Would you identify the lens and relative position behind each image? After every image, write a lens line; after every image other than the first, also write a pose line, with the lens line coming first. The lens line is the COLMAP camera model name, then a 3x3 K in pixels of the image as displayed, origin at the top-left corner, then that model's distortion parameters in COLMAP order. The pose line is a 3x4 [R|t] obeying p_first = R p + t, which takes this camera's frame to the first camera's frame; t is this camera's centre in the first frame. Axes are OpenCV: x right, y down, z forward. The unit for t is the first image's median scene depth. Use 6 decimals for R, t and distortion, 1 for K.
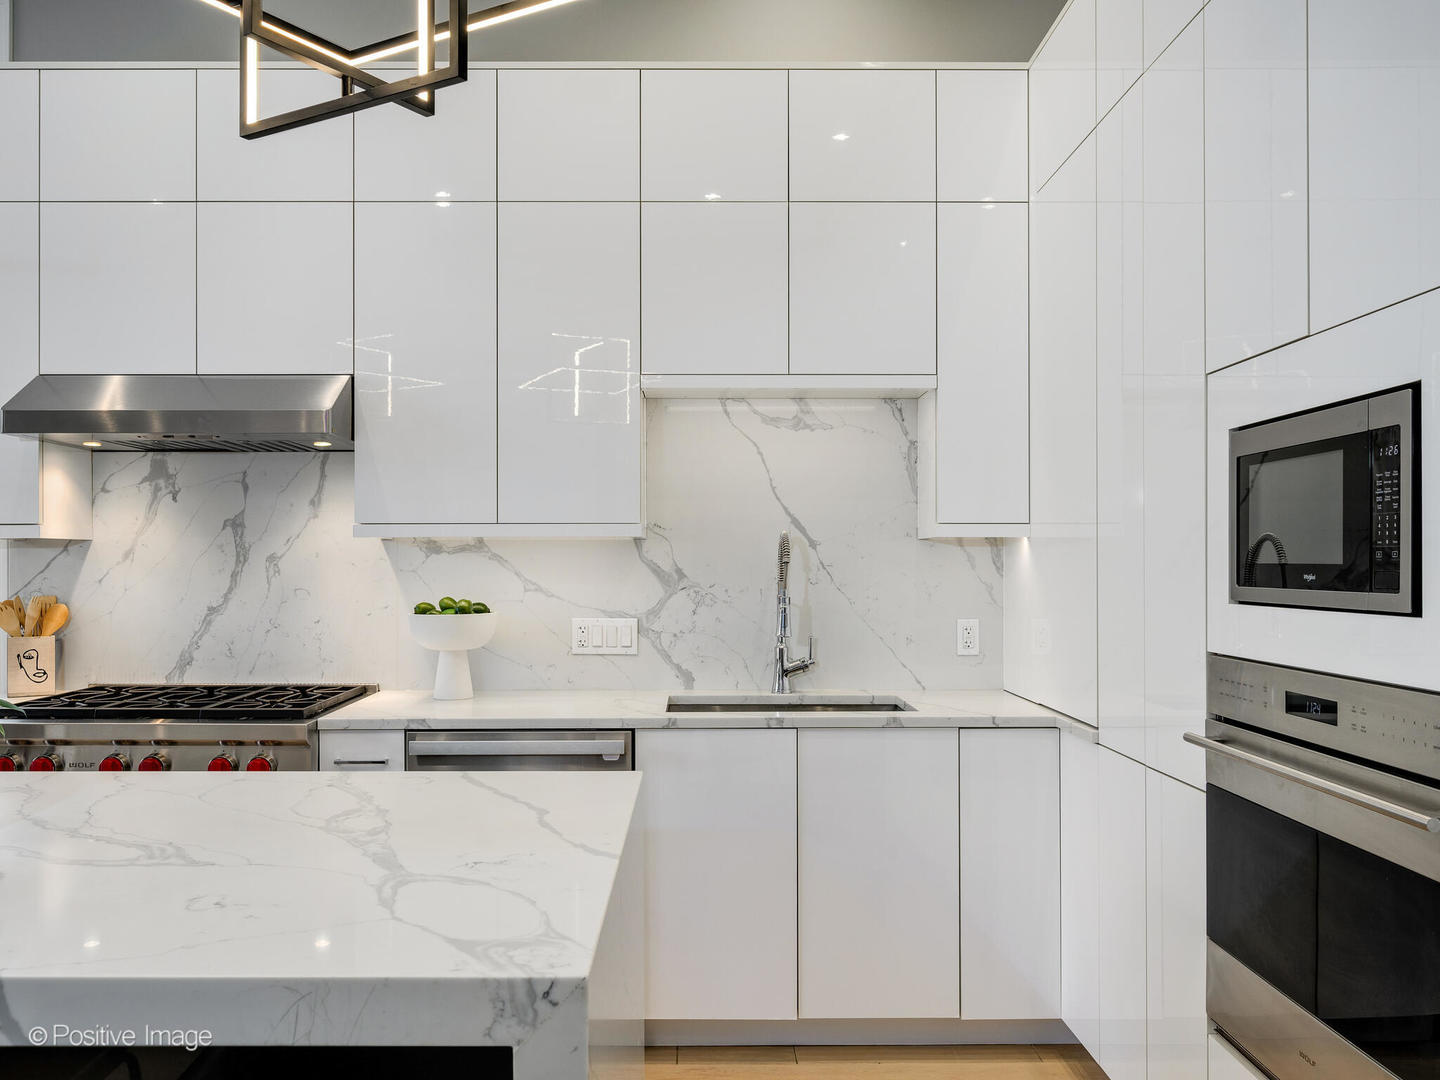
lens RADIAL K [[1208.9, 0, 734.5], [0, 1208.9, 554.7], [0, 0, 1]] dist [-0.011744, 0.004761]
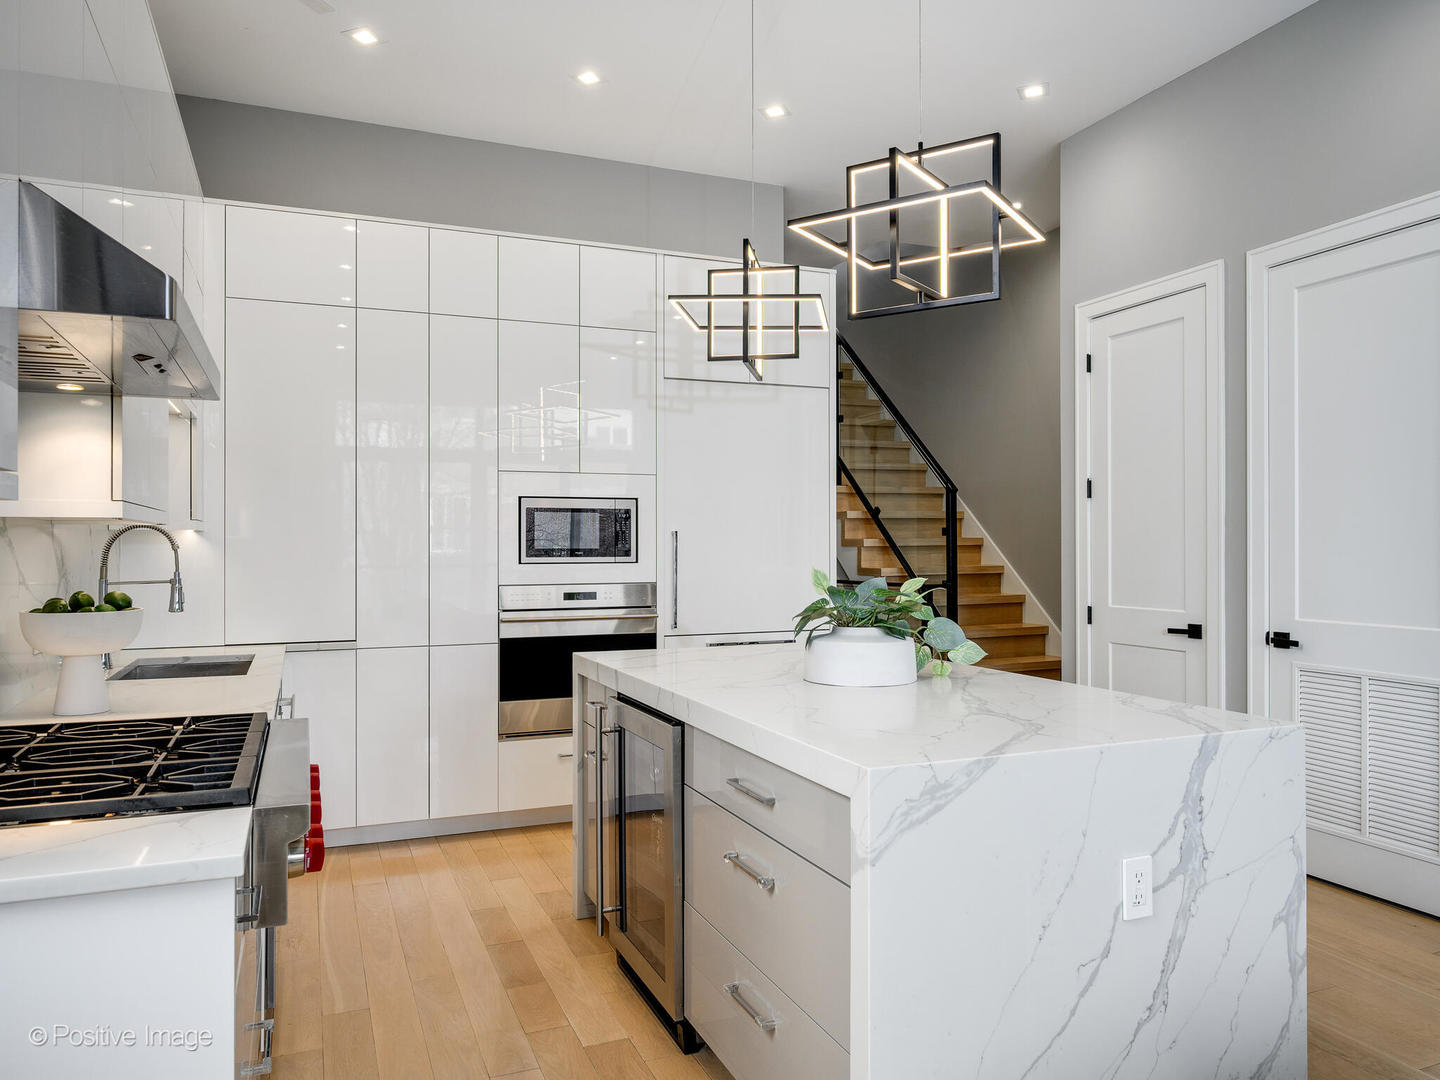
lens RADIAL K [[996.7, 0, 713.6], [0, 996.7, 541.5], [0, 0, 1]] dist [-0.002500, 0.001769]
pose [[-0.361219, 0.006147, 0.932461, -0.989428], [-0.004494, 0.999955, -0.008333, 0.004669], [-0.932470, -0.007201, -0.361176, 0.804727]]
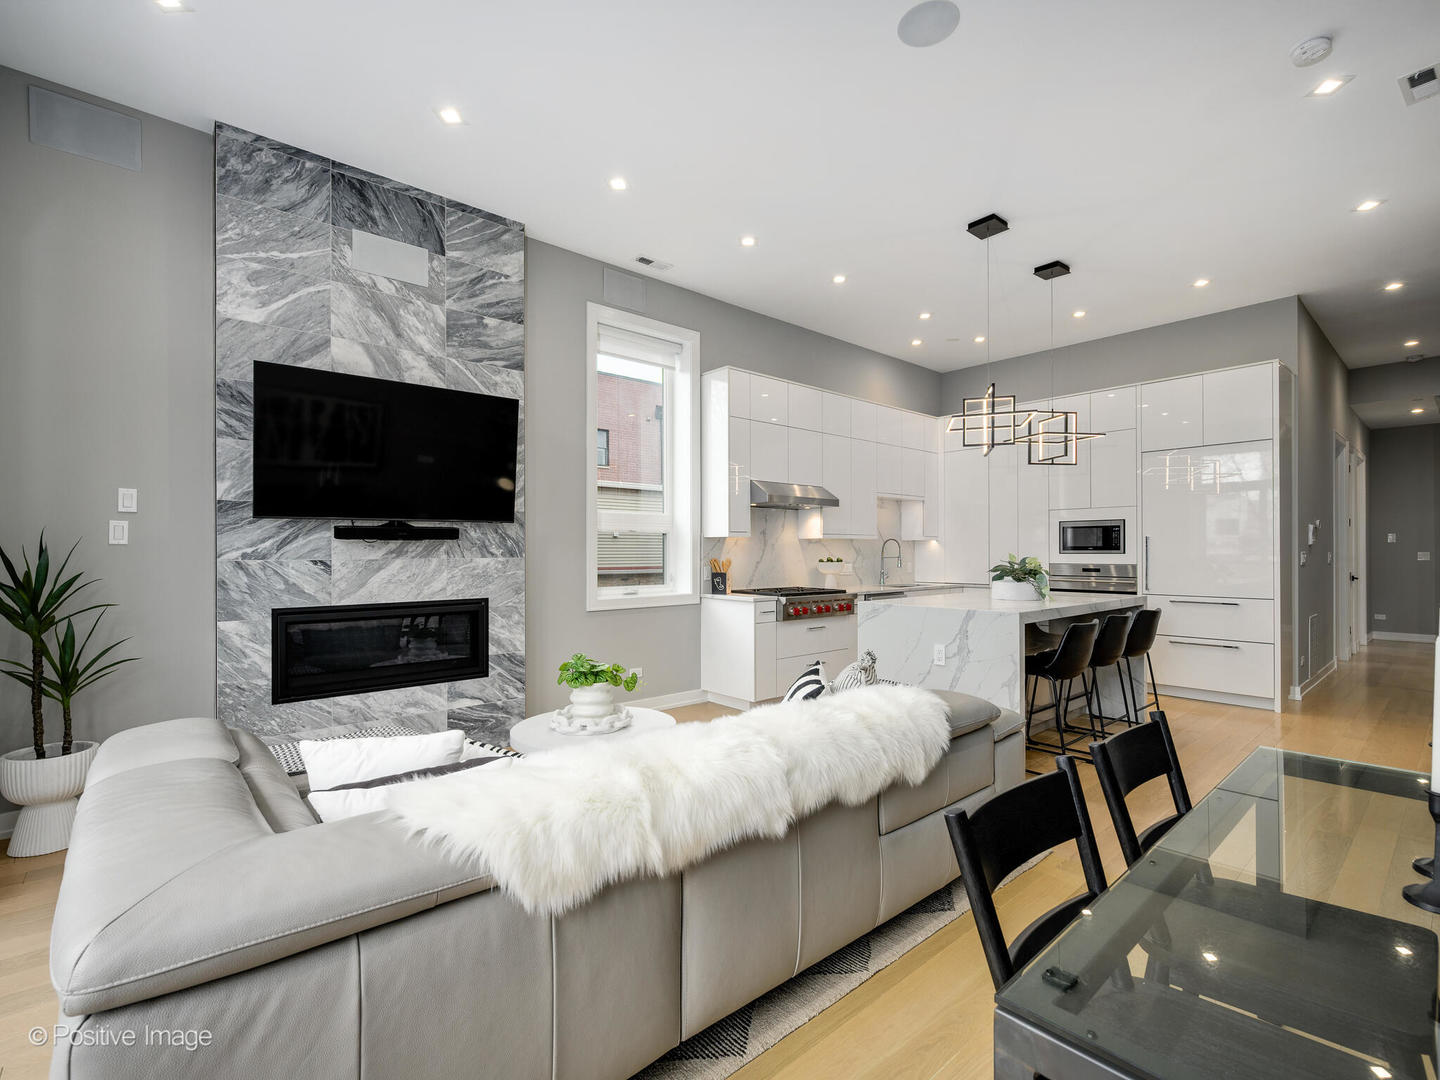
lens RADIAL K [[657.5, 0, 740.0], [0, 657.5, 552.2], [0, 0, 1]] dist [0.000510, -0.000402]
pose [[0.750785, -0.002038, 0.660543, -1.501379], [-0.003484, 0.999969, 0.007044, 0.010133], [-0.660537, -0.007590, 0.750755, -0.146583]]
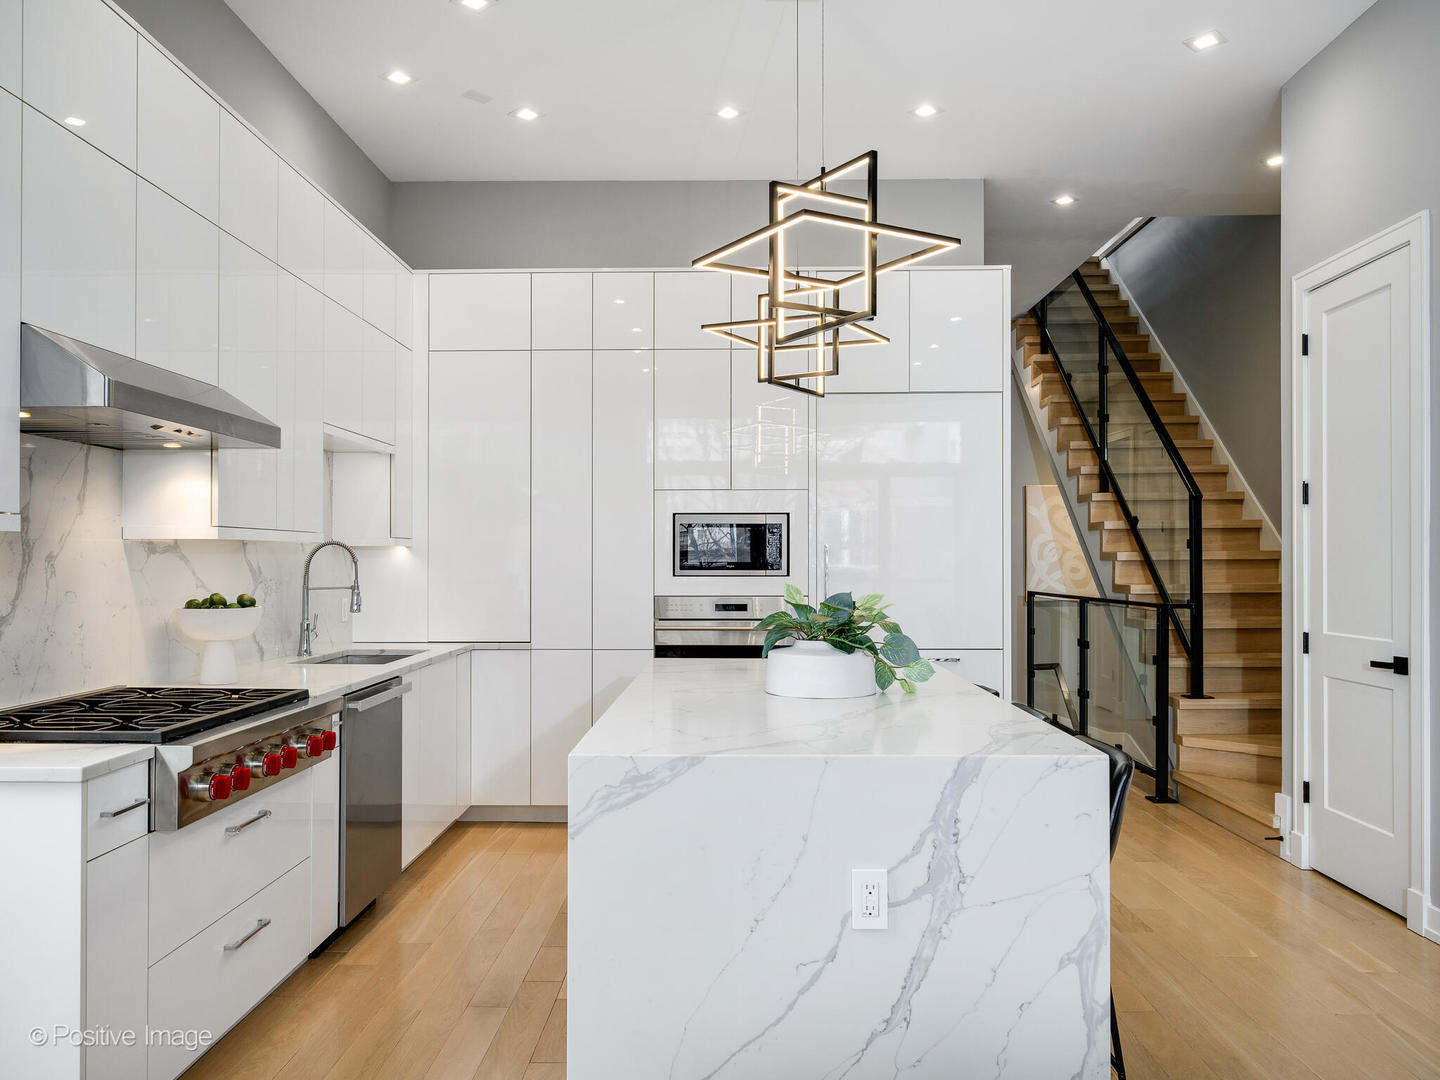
lens RADIAL K [[1054.2, 0, 712.1], [0, 1054.2, 550.5], [0, 0, 1]] dist [-0.000706, -0.003893]
pose [[0.040349, 0.008947, 0.999146, -1.143975], [-0.007502, 0.999934, -0.008651, 0.000682], [-0.999157, -0.007146, 0.040414, 0.477380]]
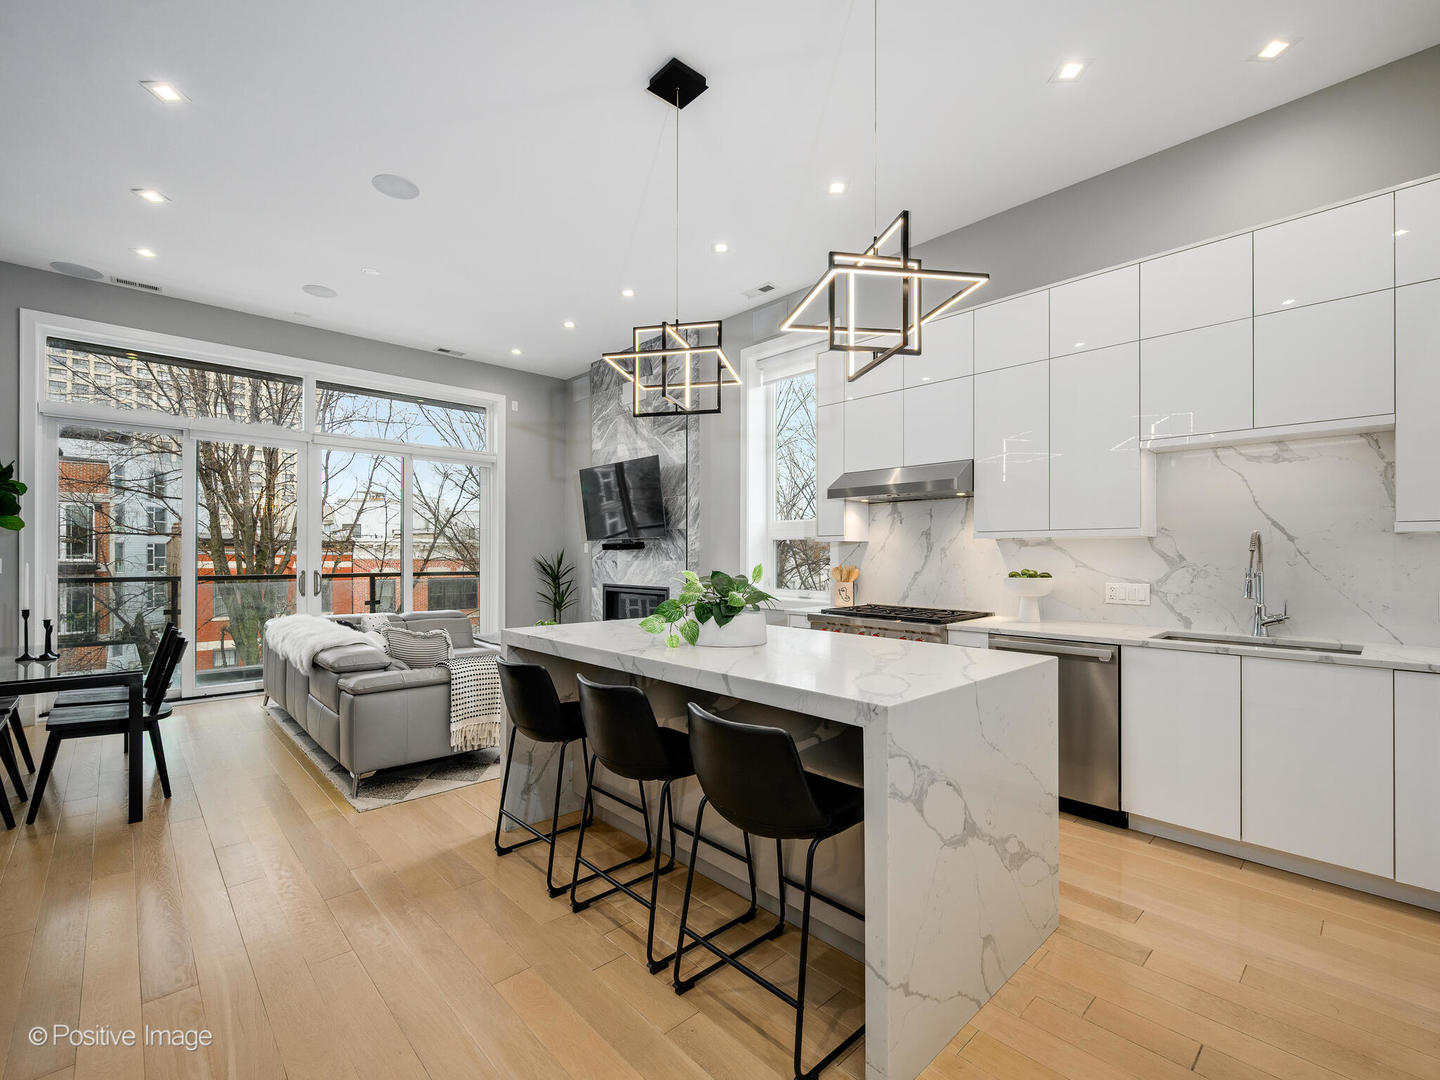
lens RADIAL K [[646.5, 0, 723.7], [0, 646.5, 547.0], [0, 0, 1]] dist [-0.007247, -0.000654]
pose [[0.683425, -0.006897, -0.729988, 0.181977], [0.003078, 0.999974, -0.006567, 0.005294], [0.730014, 0.002241, 0.683428, -0.055484]]
